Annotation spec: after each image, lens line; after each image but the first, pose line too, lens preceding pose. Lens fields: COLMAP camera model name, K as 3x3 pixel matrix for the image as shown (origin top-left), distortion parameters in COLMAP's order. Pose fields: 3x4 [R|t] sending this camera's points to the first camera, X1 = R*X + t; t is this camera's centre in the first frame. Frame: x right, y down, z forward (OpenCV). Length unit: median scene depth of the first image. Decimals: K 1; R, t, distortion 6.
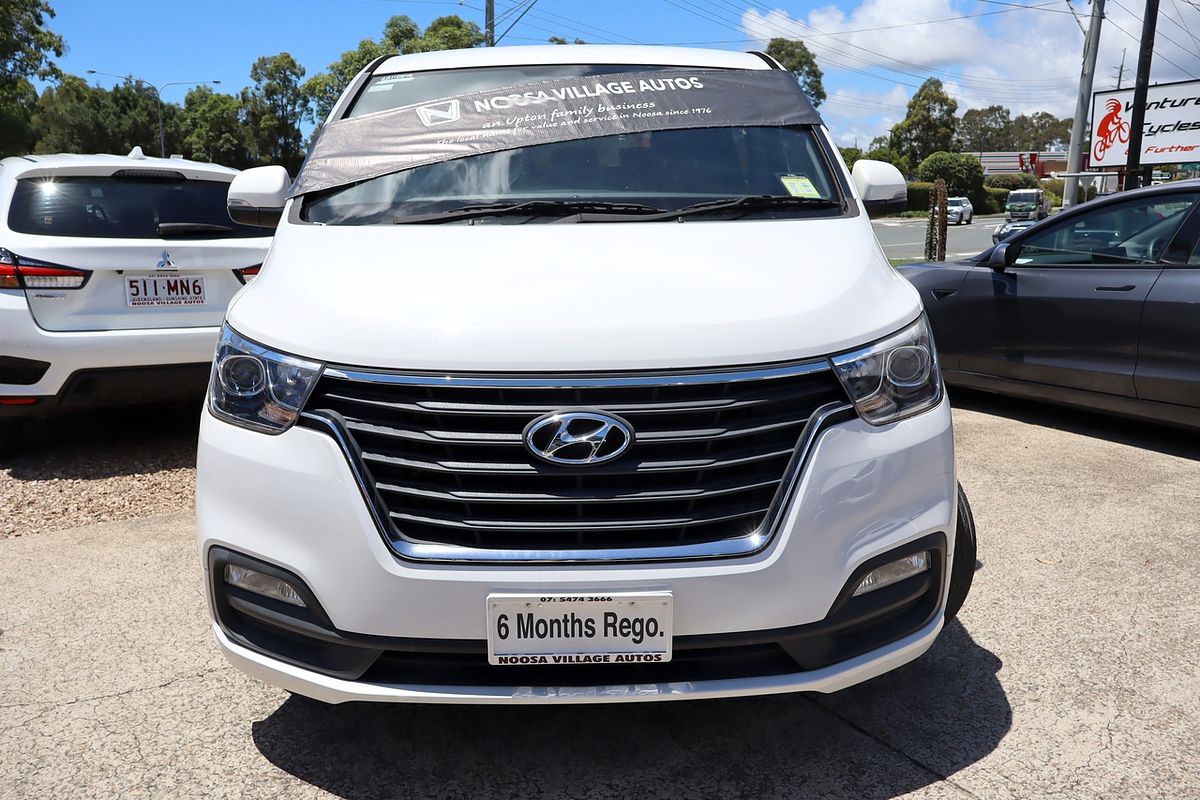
lens RADIAL K [[989.7, 0, 600.0], [0, 989.7, 400.0], [0, 0, 1]] dist [-0.008408, -0.007359]
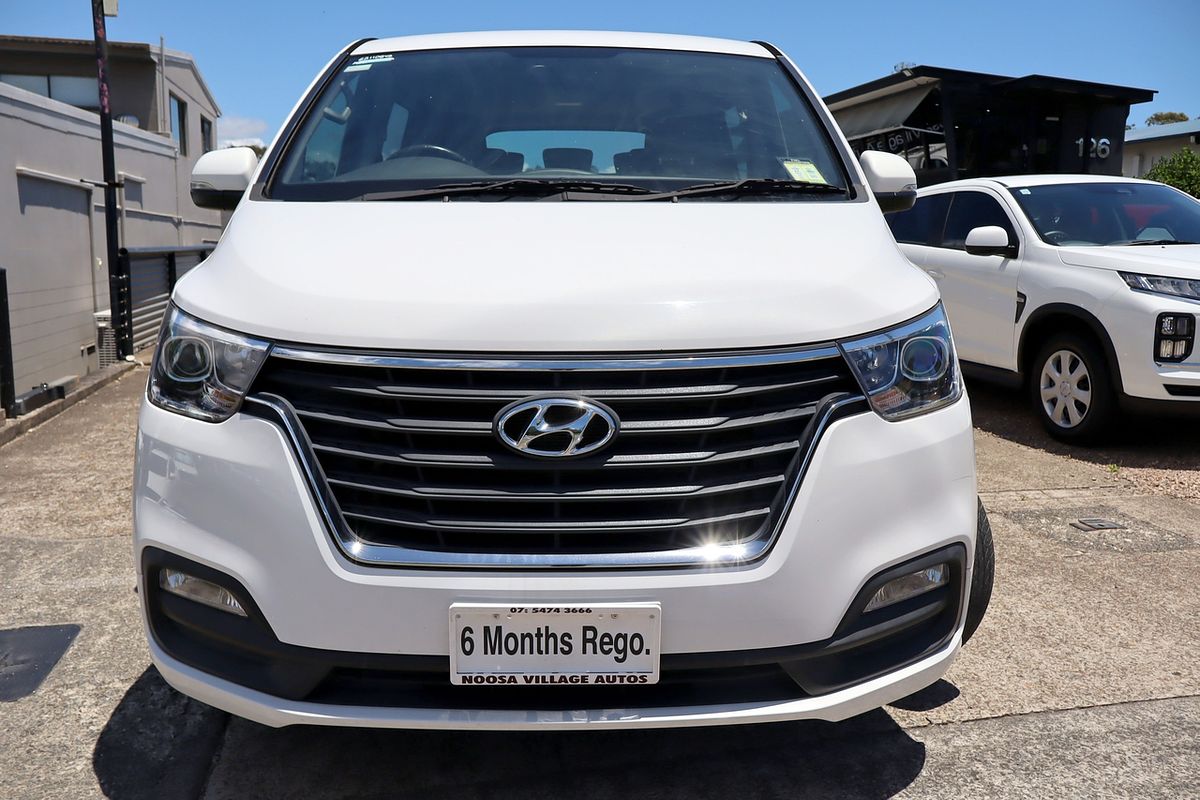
lens RADIAL K [[978.0, 0, 600.0], [0, 978.0, 400.0], [0, 0, 1]] dist [-0.002684, -0.001704]
pose [[0.999879, 0.014209, 0.006352, 0.011115], [-0.014030, 0.999527, -0.027383, 0.036970], [-0.006738, 0.027291, 0.999605, 0.124021]]
